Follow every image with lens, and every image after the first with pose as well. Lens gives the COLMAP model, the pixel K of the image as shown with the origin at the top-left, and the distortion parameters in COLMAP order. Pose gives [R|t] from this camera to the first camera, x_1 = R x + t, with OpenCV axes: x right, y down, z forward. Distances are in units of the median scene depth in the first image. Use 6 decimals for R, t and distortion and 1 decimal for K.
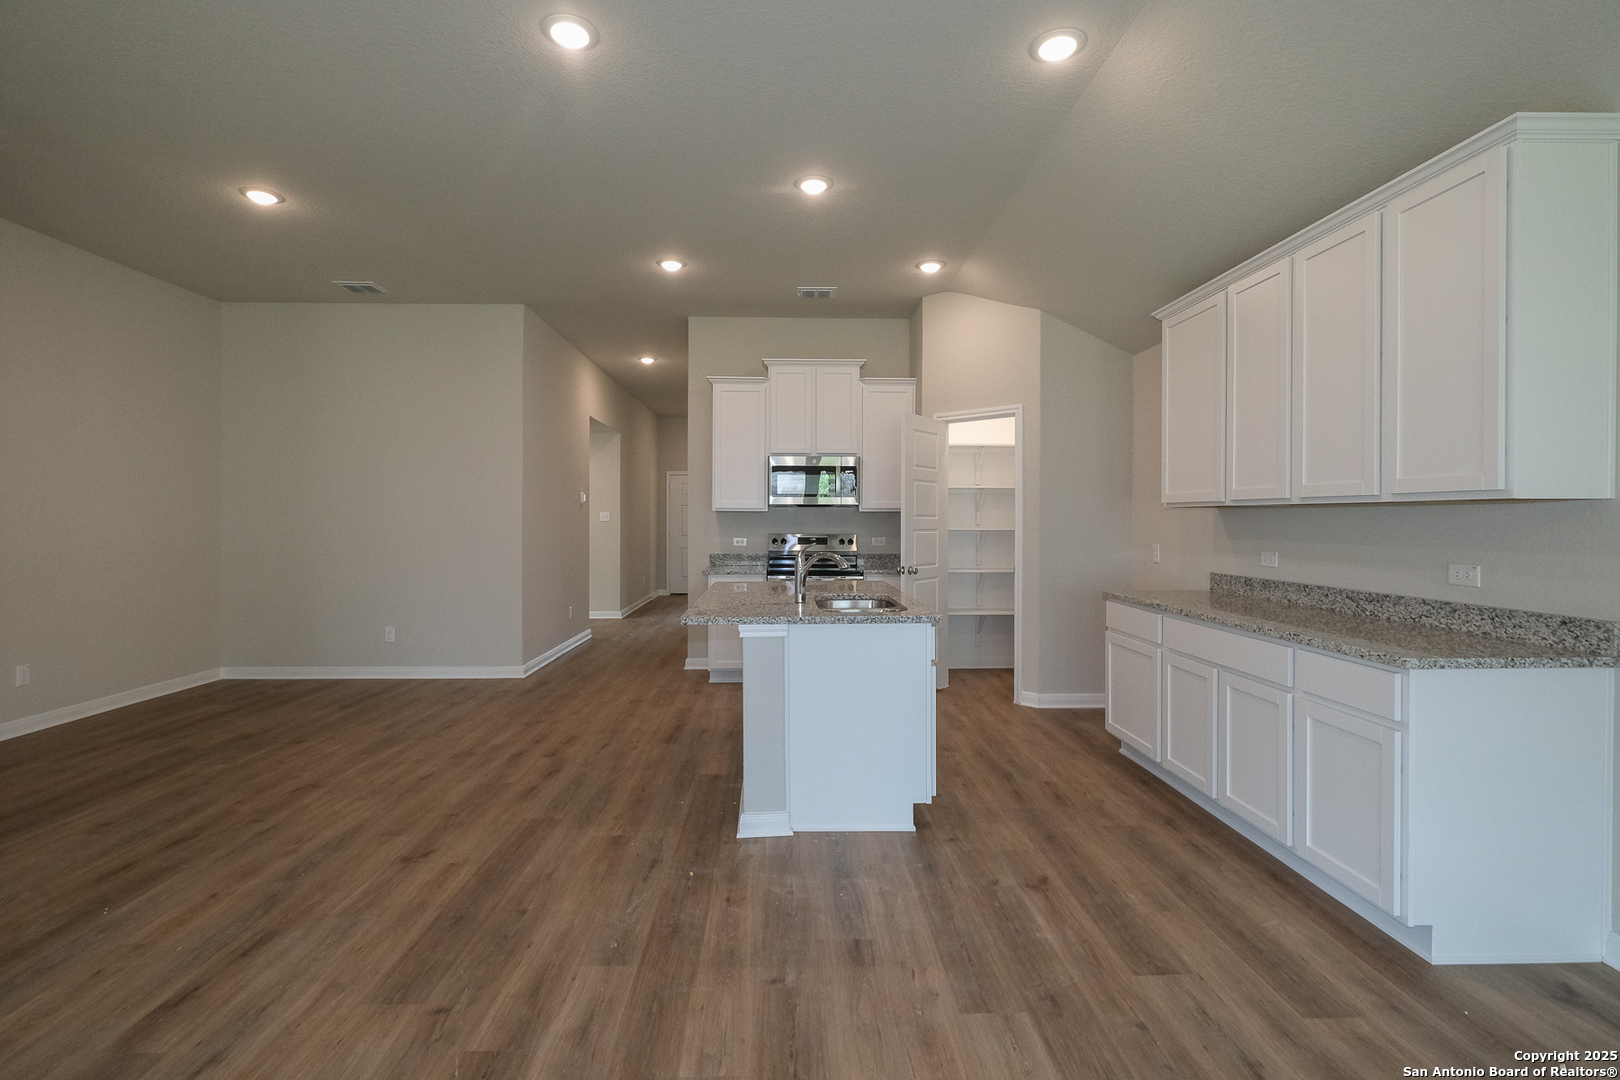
lens RADIAL K [[725.3, 0, 789.1], [0, 725.3, 517.2], [0, 0, 1]] dist [0.003853, -0.002786]
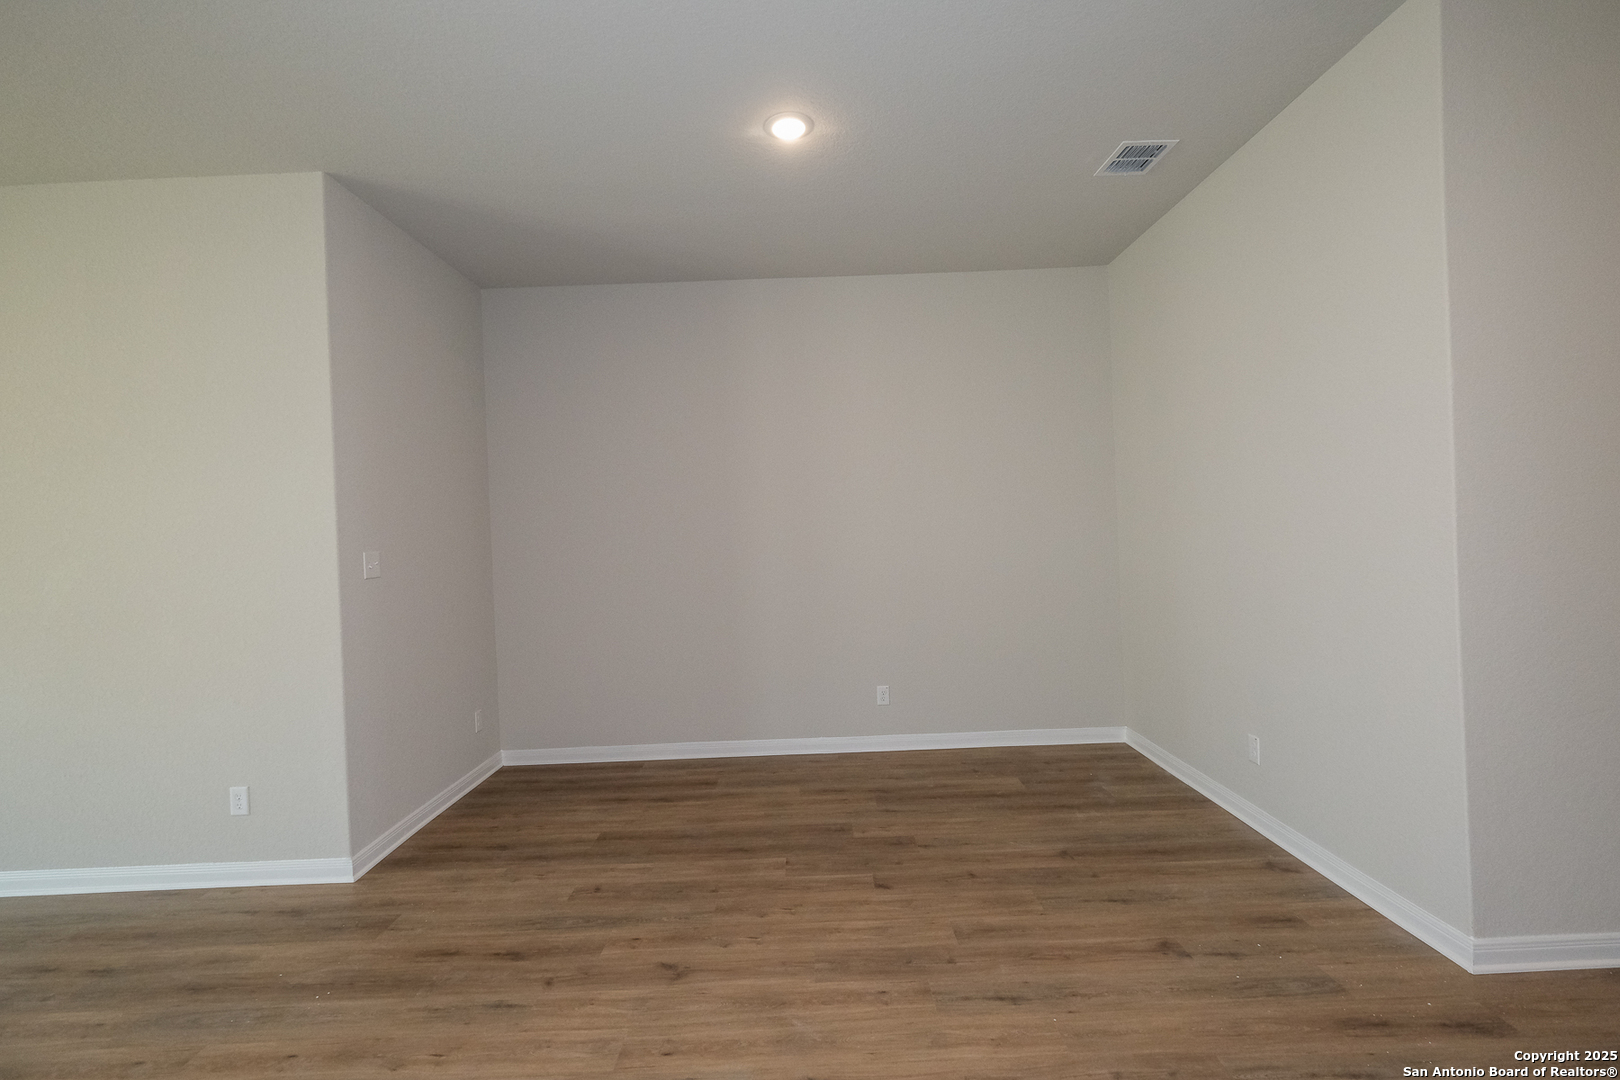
lens RADIAL K [[725.3, 0, 810.3], [0, 725.3, 540.2], [0, 0, 1]] dist [0.003853, -0.002786]
pose [[-0.010744, 0.012801, -0.999860, 0.015067], [0.044216, 0.998946, 0.012314, -0.036900], [0.998964, -0.044077, -0.011298, 1.166745]]
